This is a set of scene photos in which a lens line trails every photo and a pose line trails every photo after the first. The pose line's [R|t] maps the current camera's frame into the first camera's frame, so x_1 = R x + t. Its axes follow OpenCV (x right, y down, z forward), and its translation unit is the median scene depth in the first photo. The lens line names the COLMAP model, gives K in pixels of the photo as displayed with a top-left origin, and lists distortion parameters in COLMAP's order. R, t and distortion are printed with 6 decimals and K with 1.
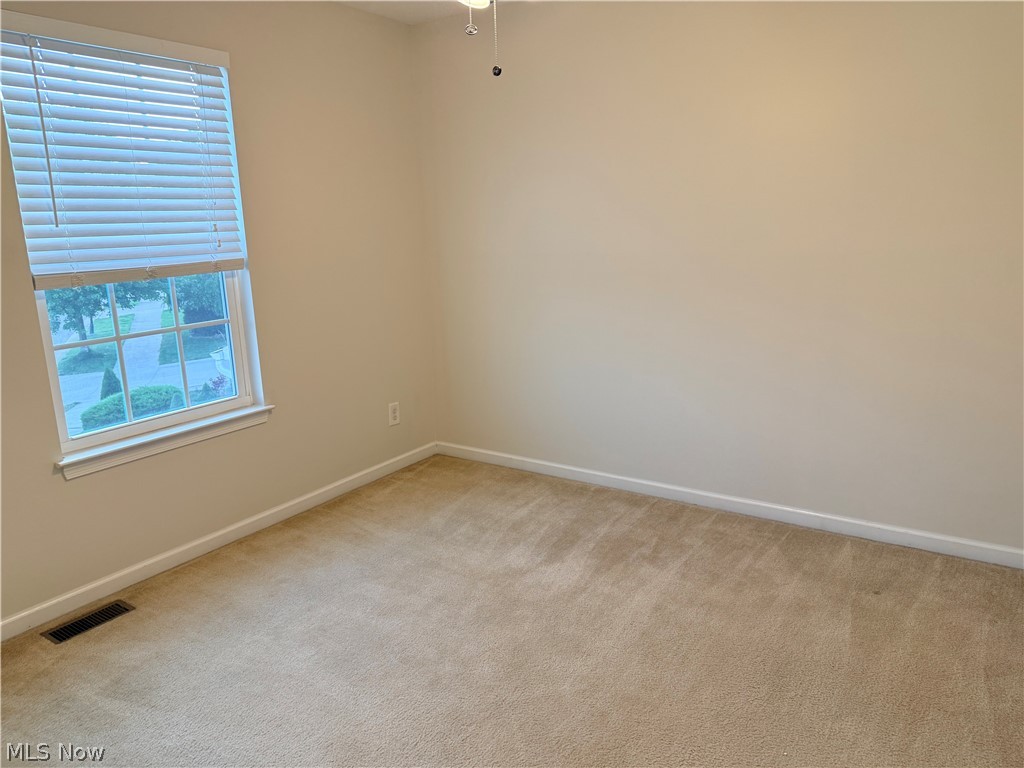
lens RADIAL K [[726.4, 0, 513.9], [0, 726.4, 382.1], [0, 0, 1]] dist [0.124976, -0.162731]
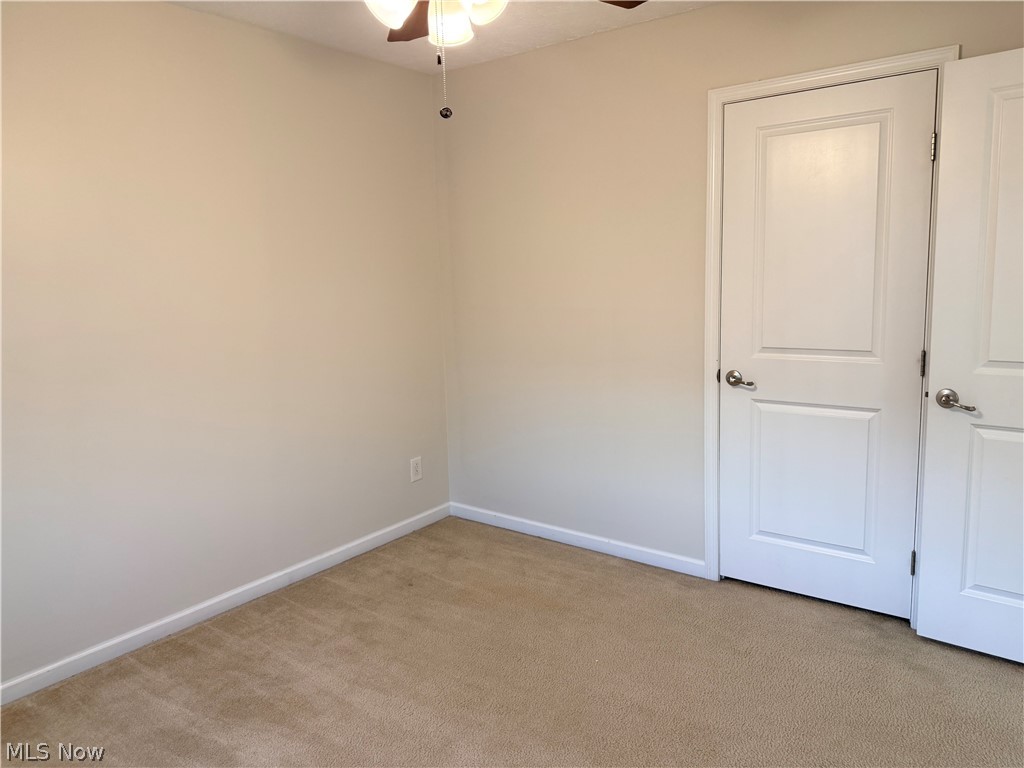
lens RADIAL K [[726.4, 0, 513.9], [0, 726.4, 382.1], [0, 0, 1]] dist [0.124976, -0.162731]
pose [[0.052753, -0.119137, 0.991475, -0.611345], [0.240977, 0.965035, 0.103139, -0.114889], [-0.969096, 0.233482, 0.079618, 0.597258]]
